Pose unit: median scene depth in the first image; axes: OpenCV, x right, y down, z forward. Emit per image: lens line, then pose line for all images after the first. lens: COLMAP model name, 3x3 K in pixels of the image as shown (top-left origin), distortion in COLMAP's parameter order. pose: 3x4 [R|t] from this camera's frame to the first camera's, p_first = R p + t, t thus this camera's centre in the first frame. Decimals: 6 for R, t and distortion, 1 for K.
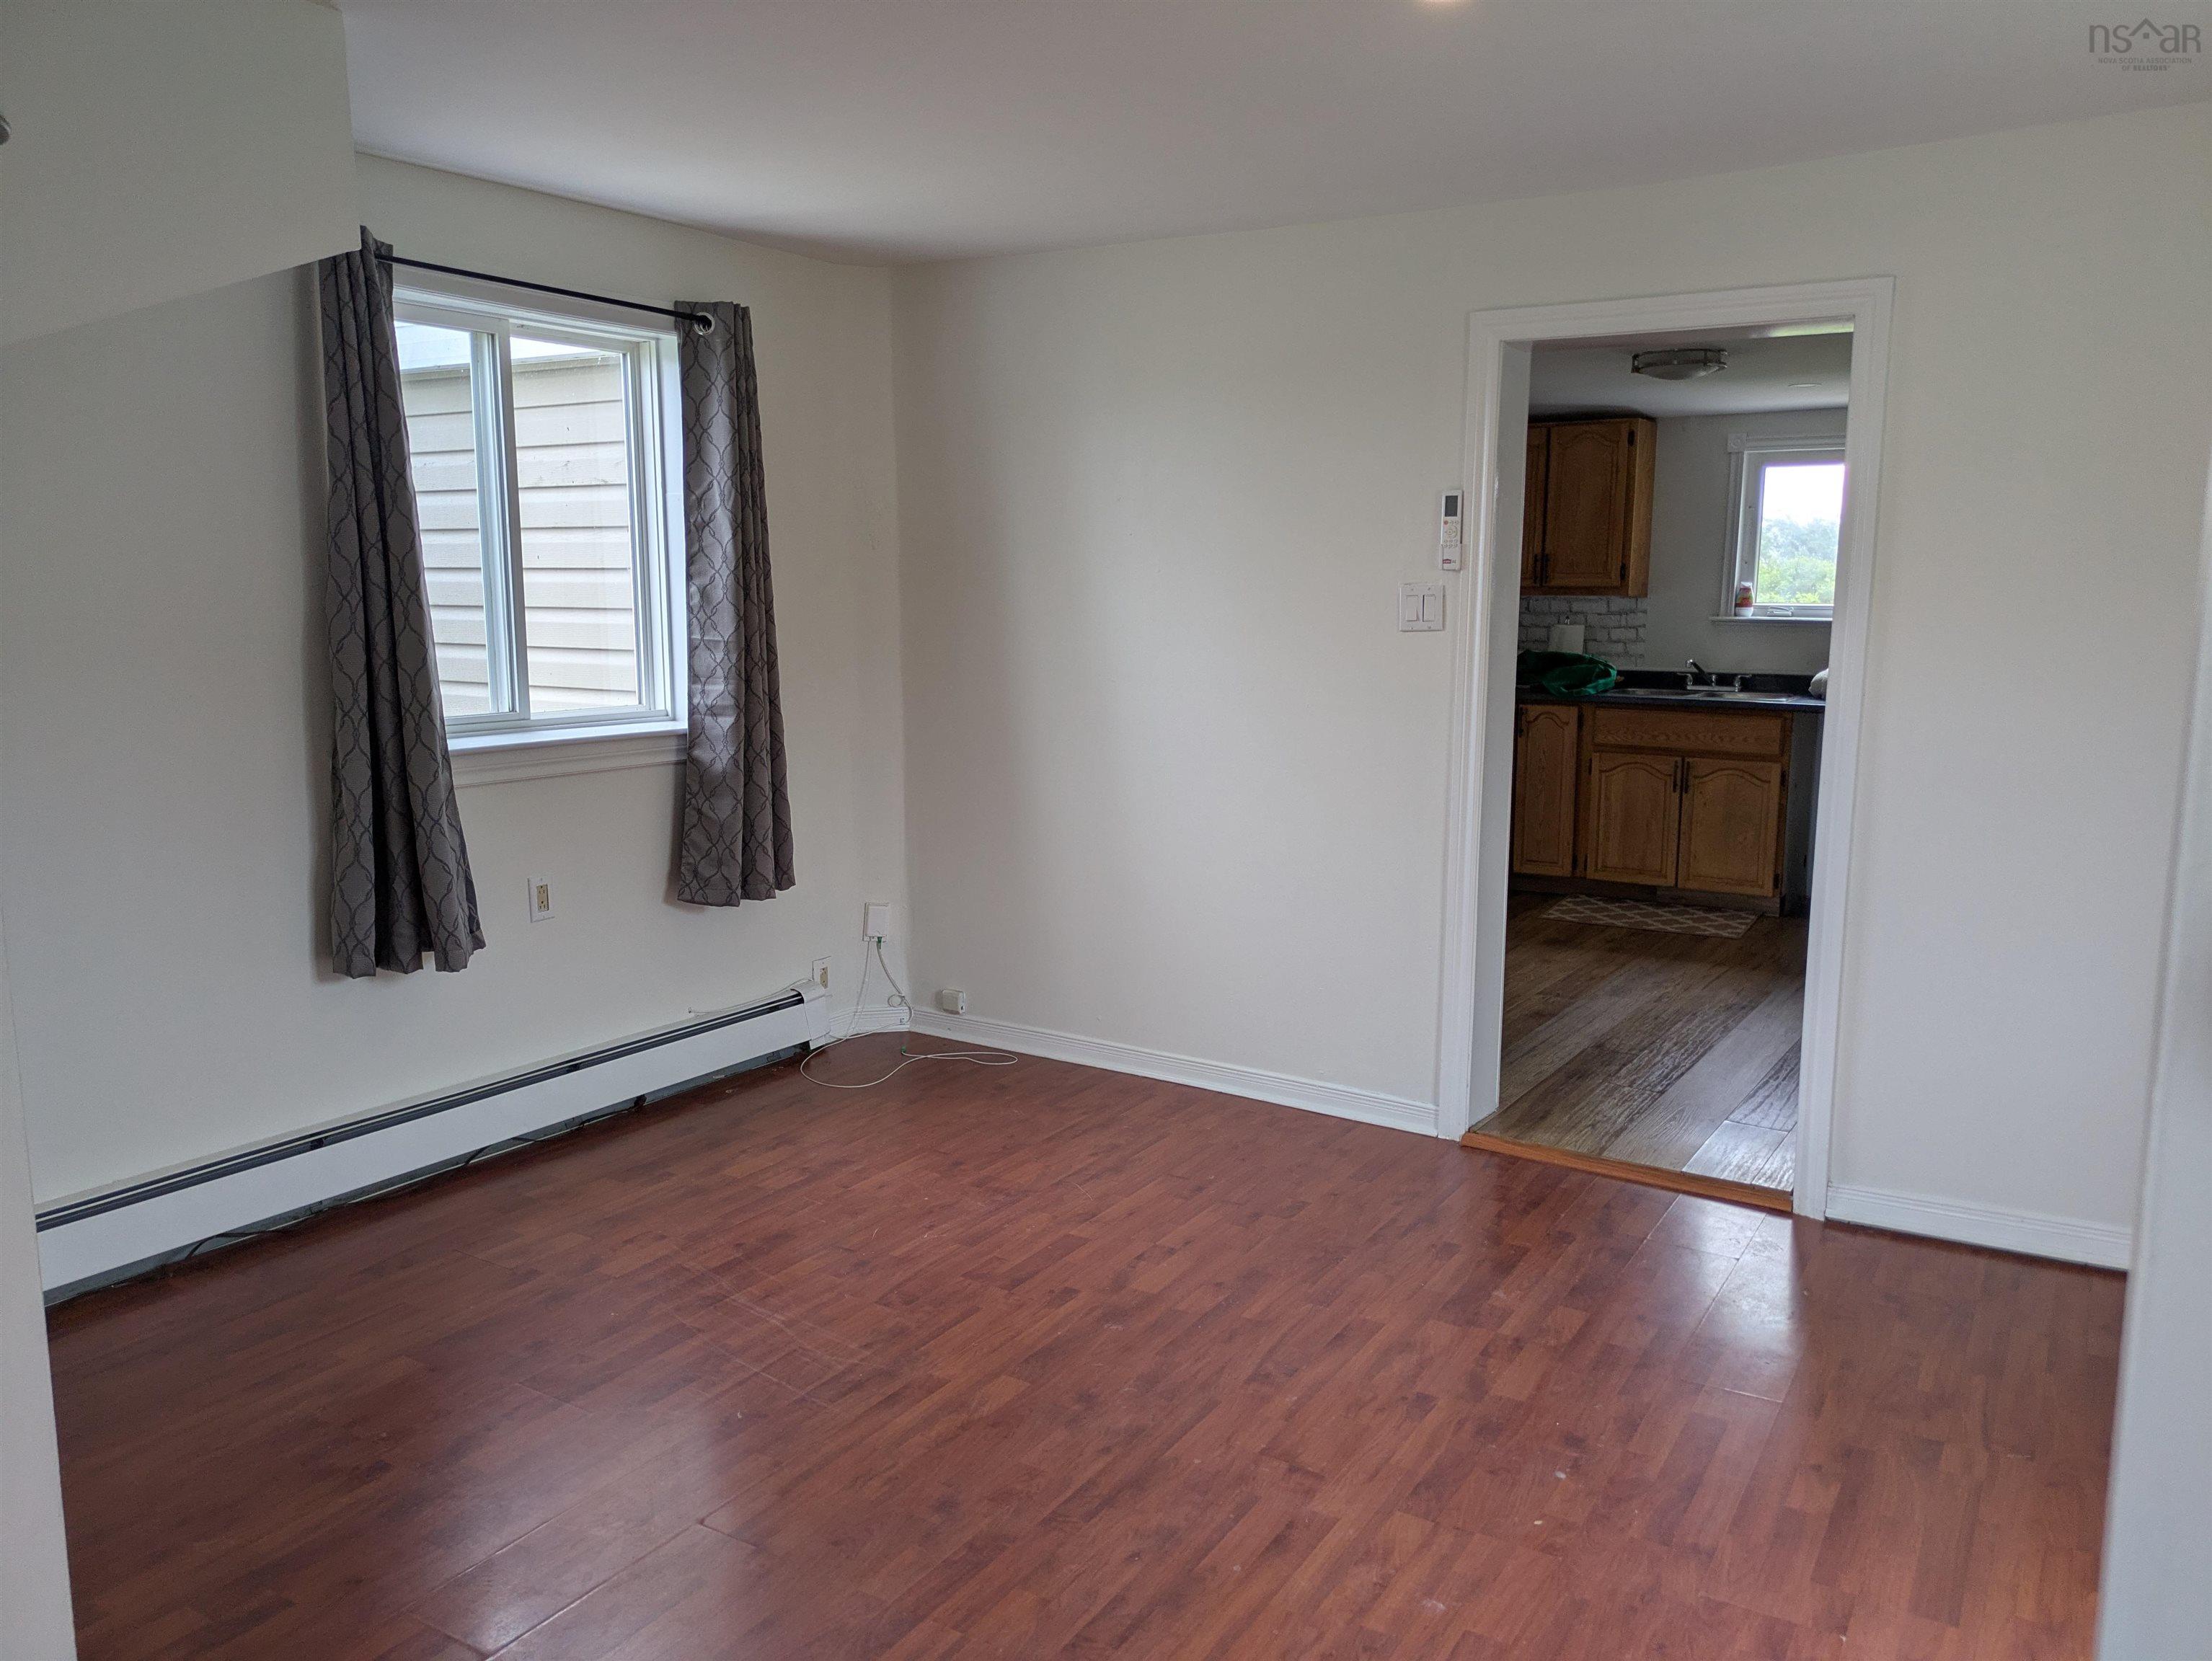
lens RADIAL K [[1668.8, 0, 1097.4], [0, 1668.8, 841.6], [0, 0, 1]] dist [0.035022, -0.000765]
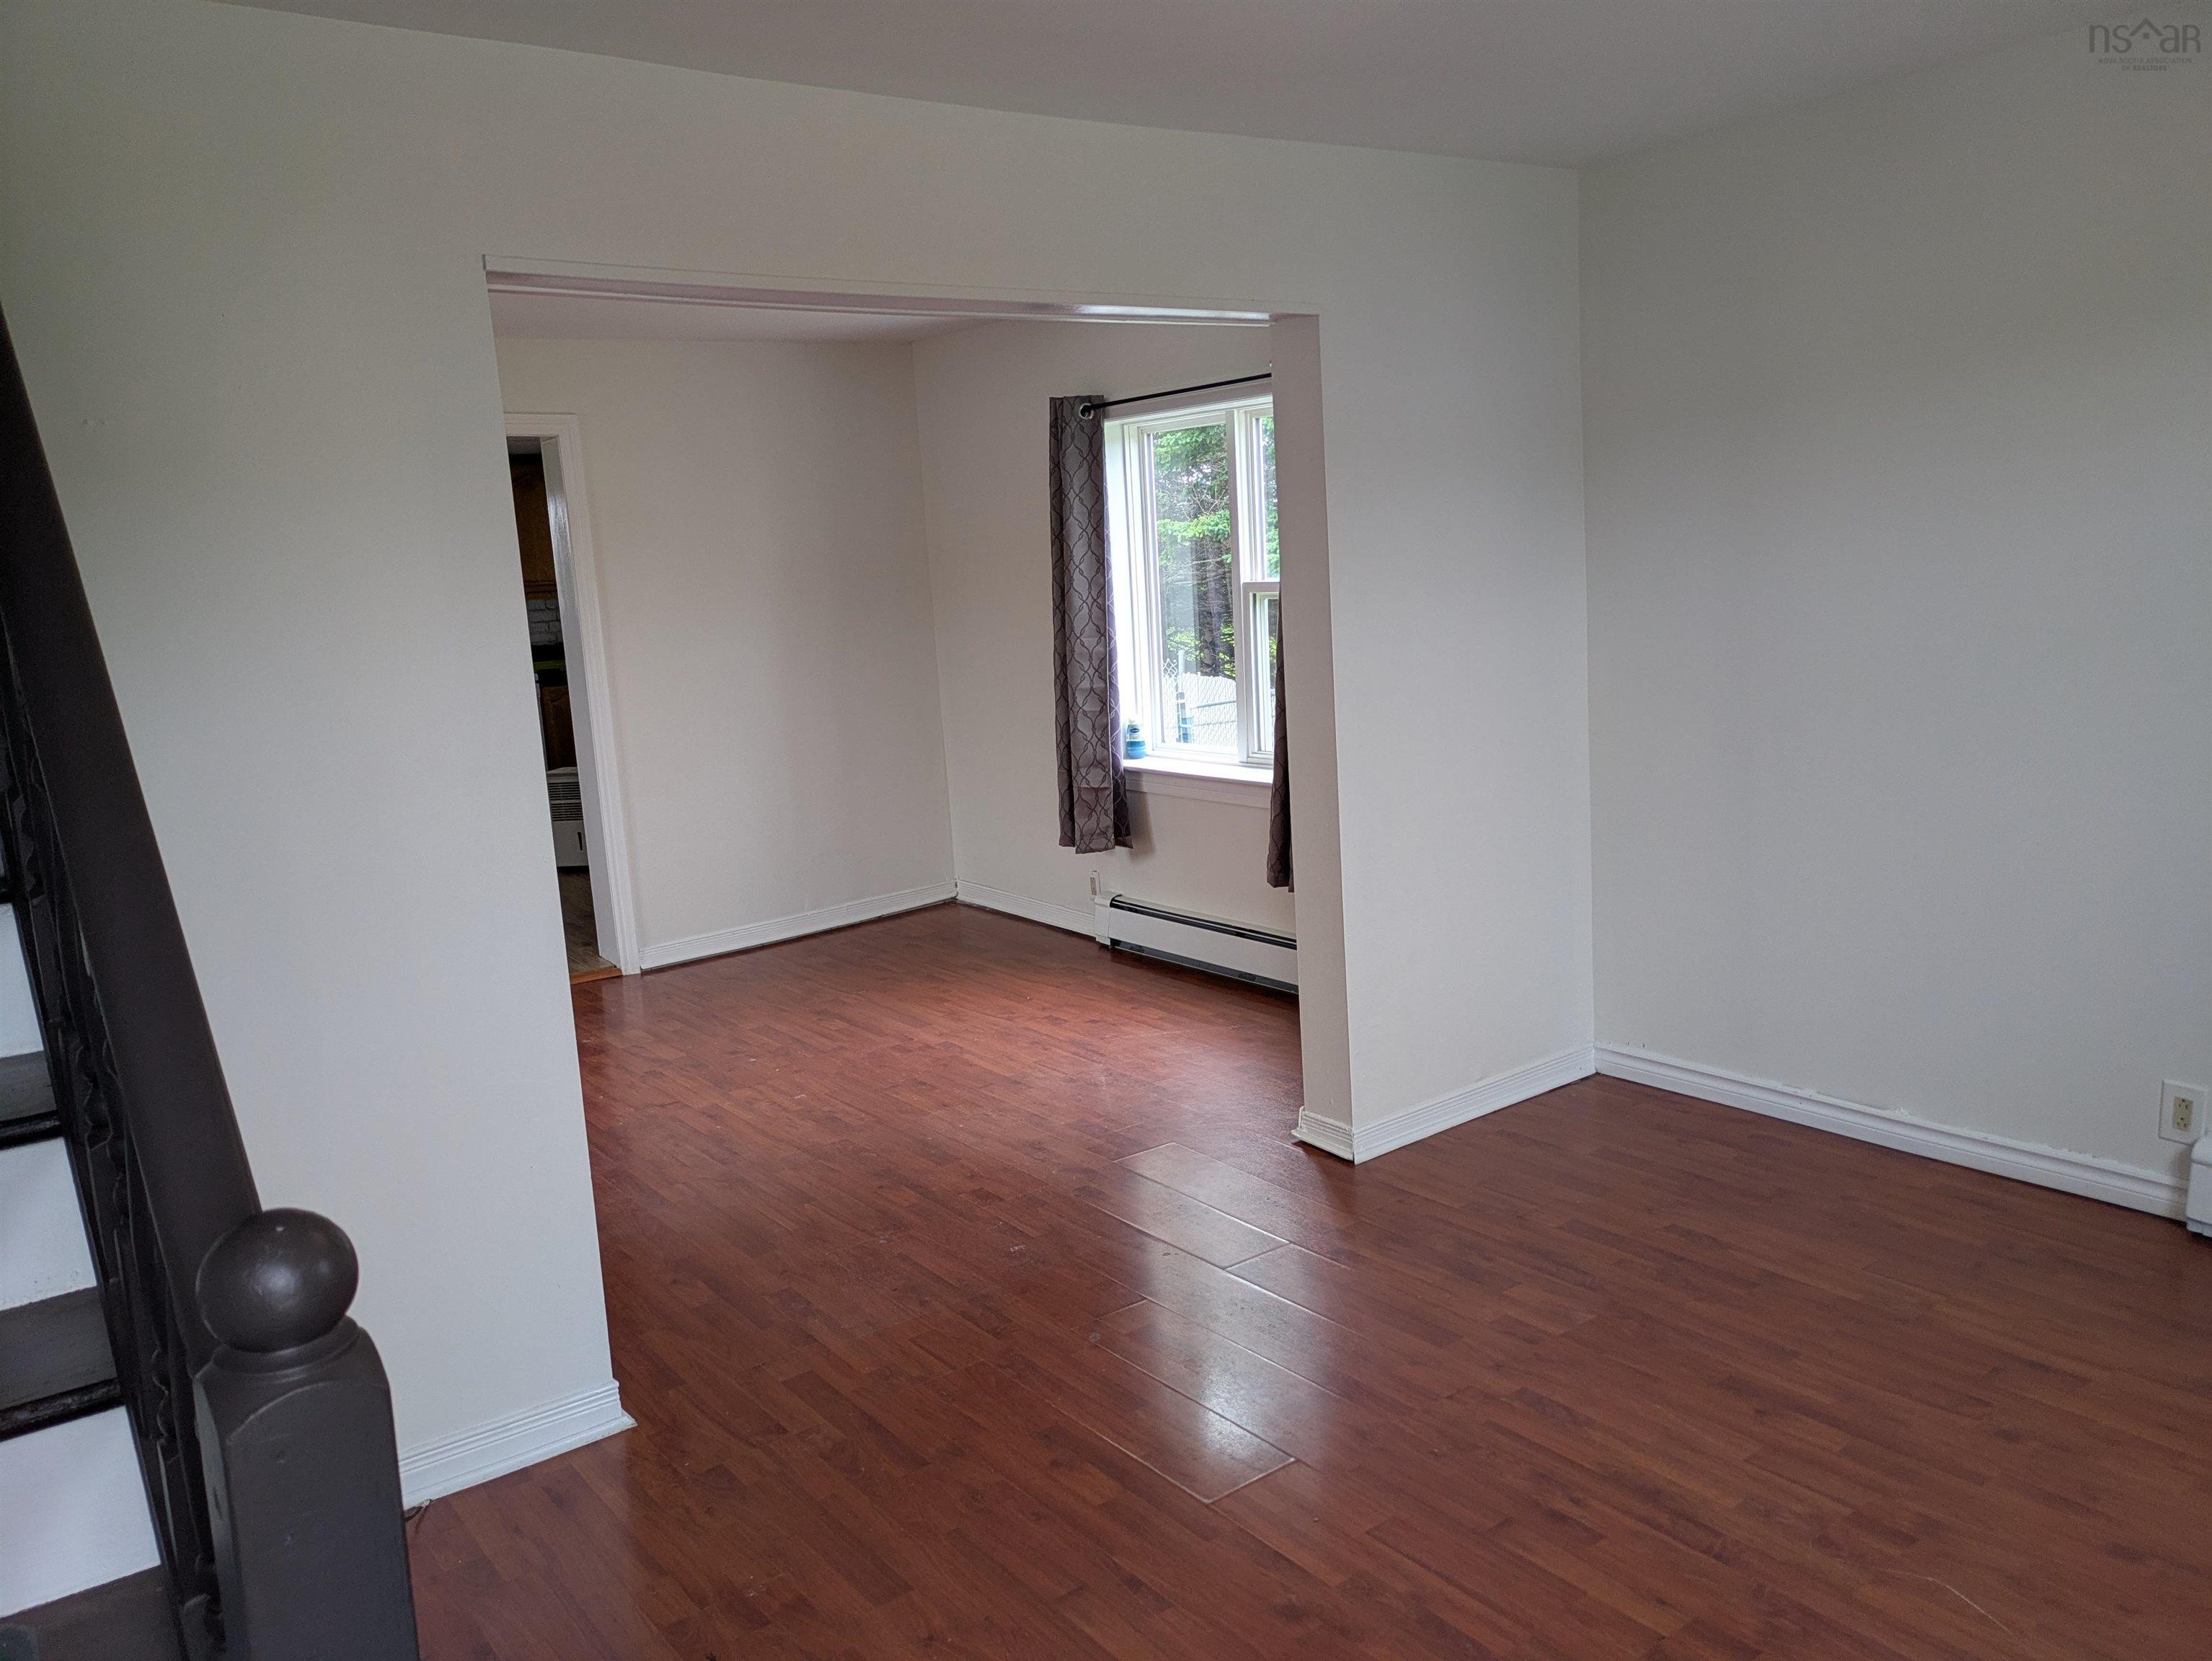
lens RADIAL K [[1668.8, 0, 1165.4], [0, 1668.8, 902.7], [0, 0, 1]] dist [0.035022, -0.000765]
pose [[0.330284, -0.207488, 0.920794, -0.528828], [0.186482, 0.970655, 0.151834, -0.001965], [-0.925277, 0.121563, 0.359285, -0.064324]]
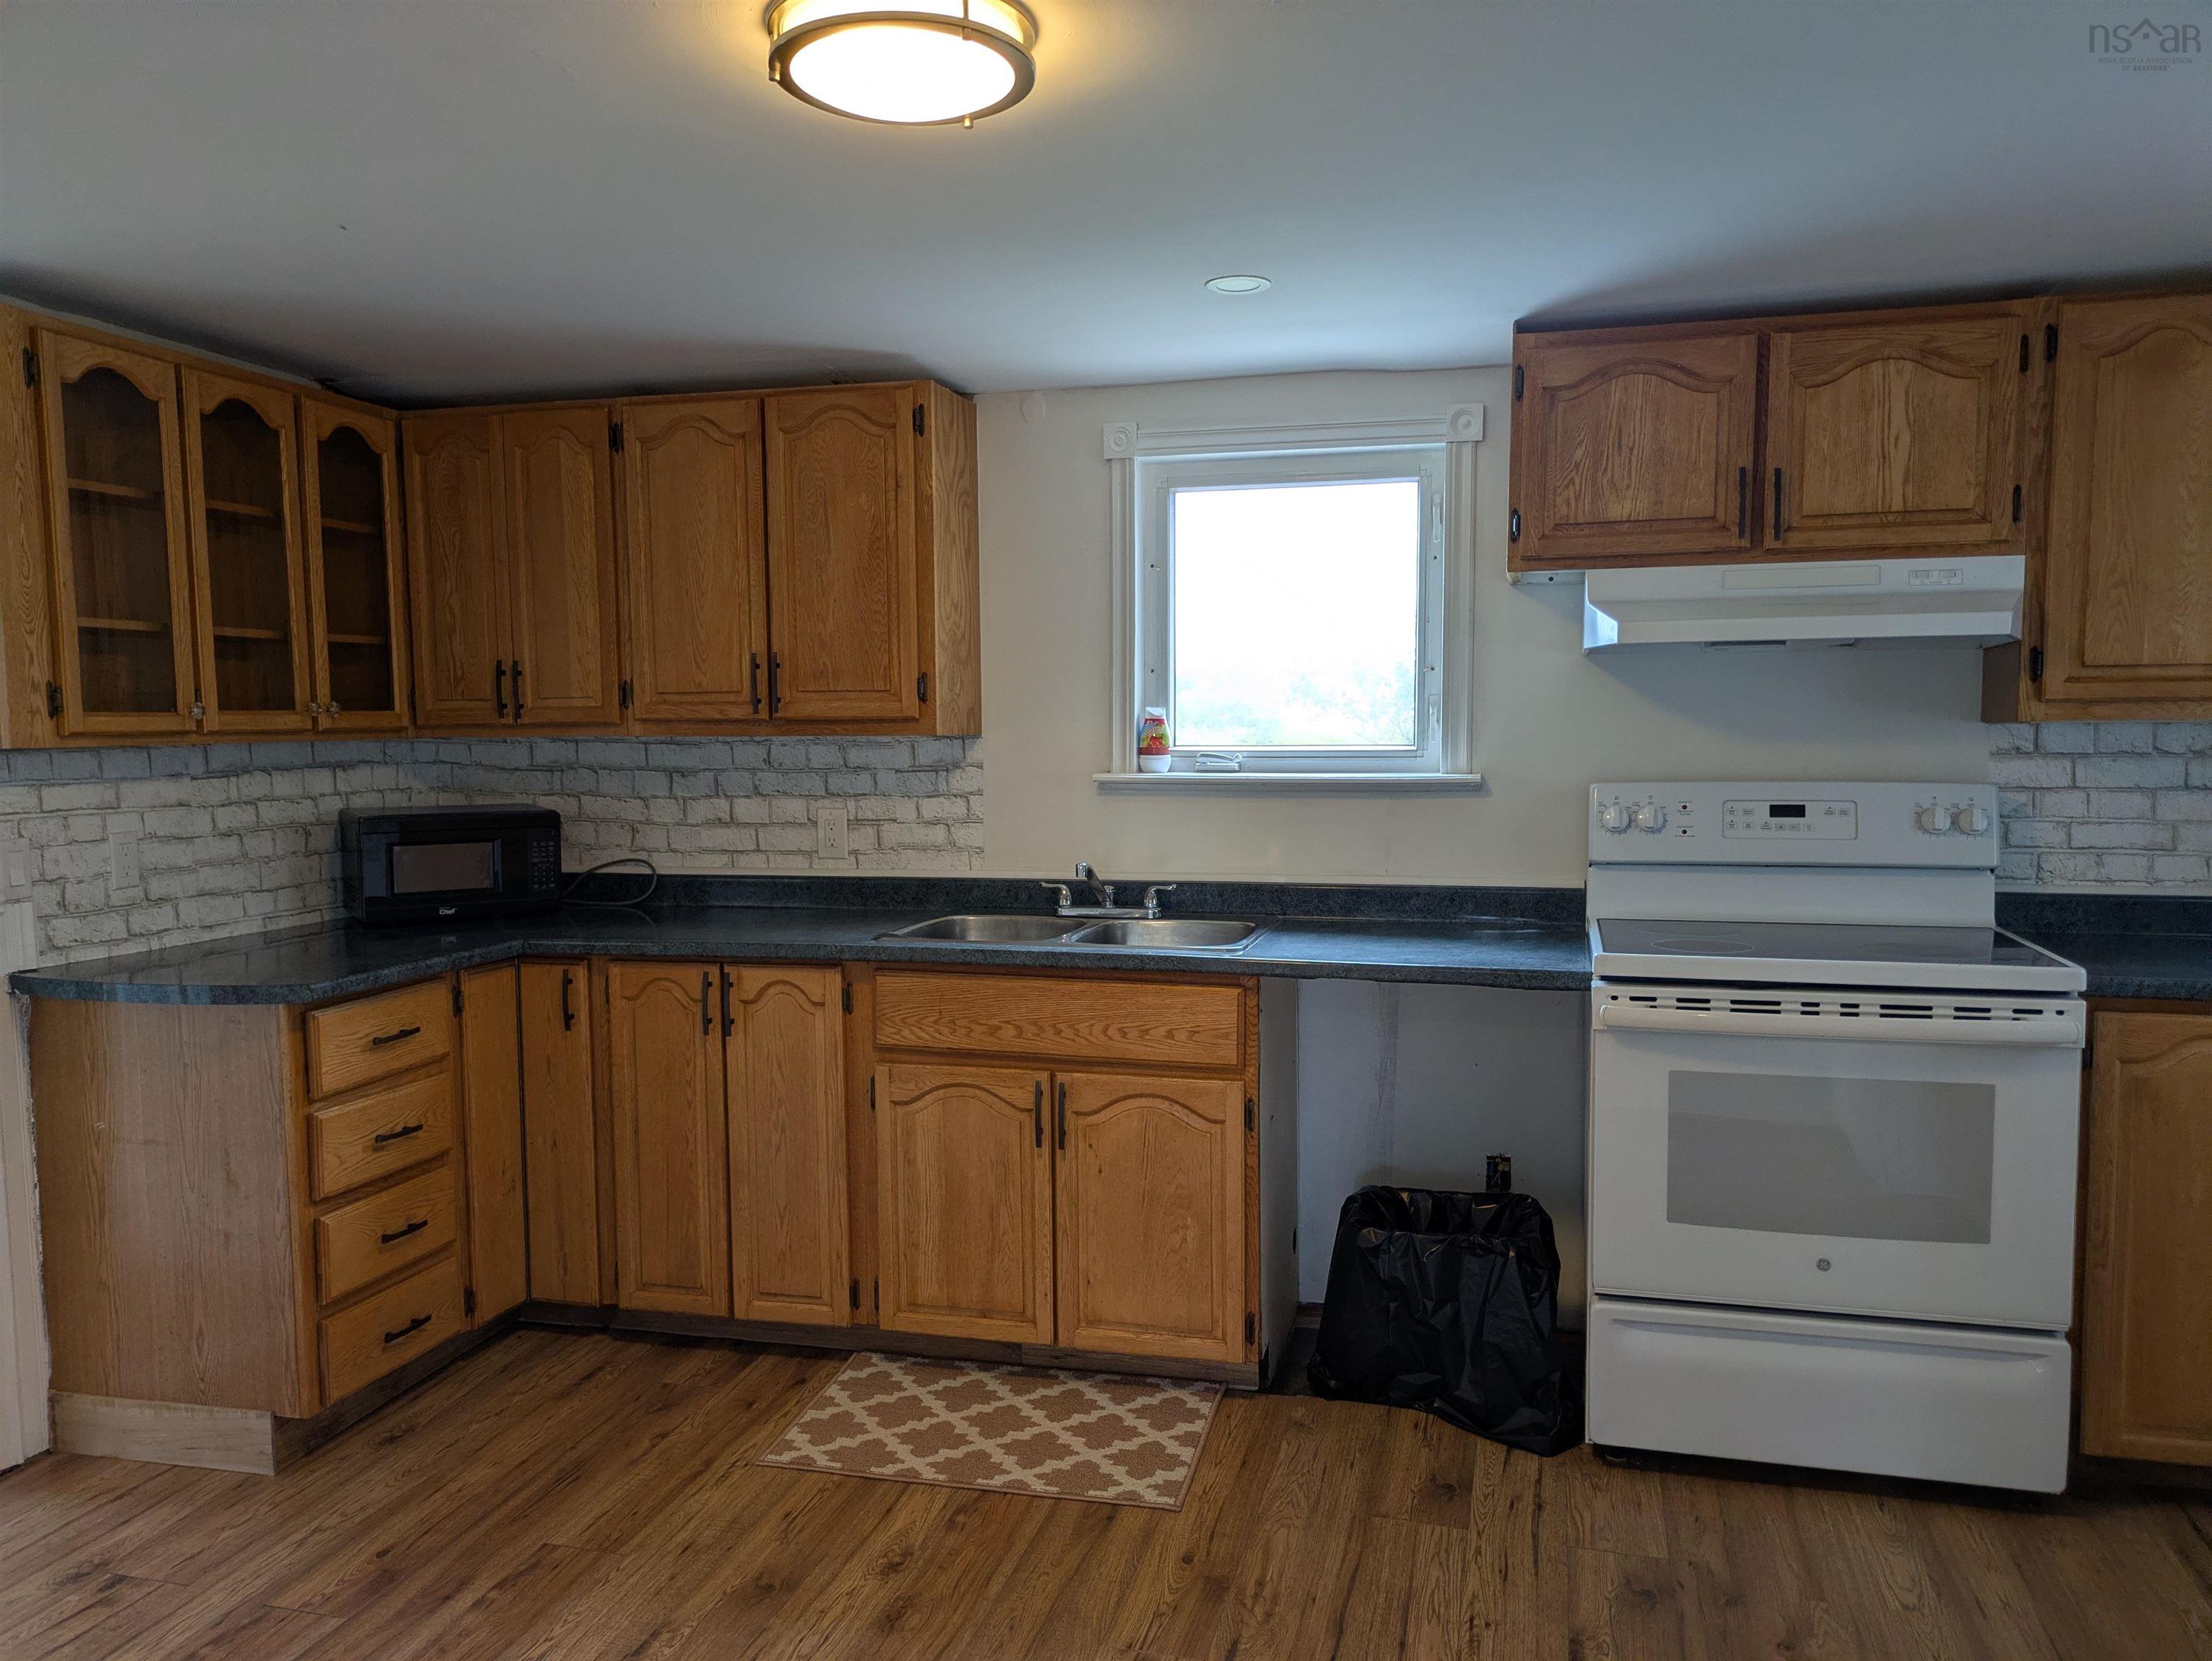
lens RADIAL K [[1668.8, 0, 1100.8], [0, 1668.8, 827.5], [0, 0, 1]] dist [0.035022, -0.000765]
pose [[0.950638, -0.031208, 0.308729, 0.213745], [0.057421, 0.995439, -0.076185, -0.080710], [-0.304943, 0.090152, 0.948094, 0.528502]]
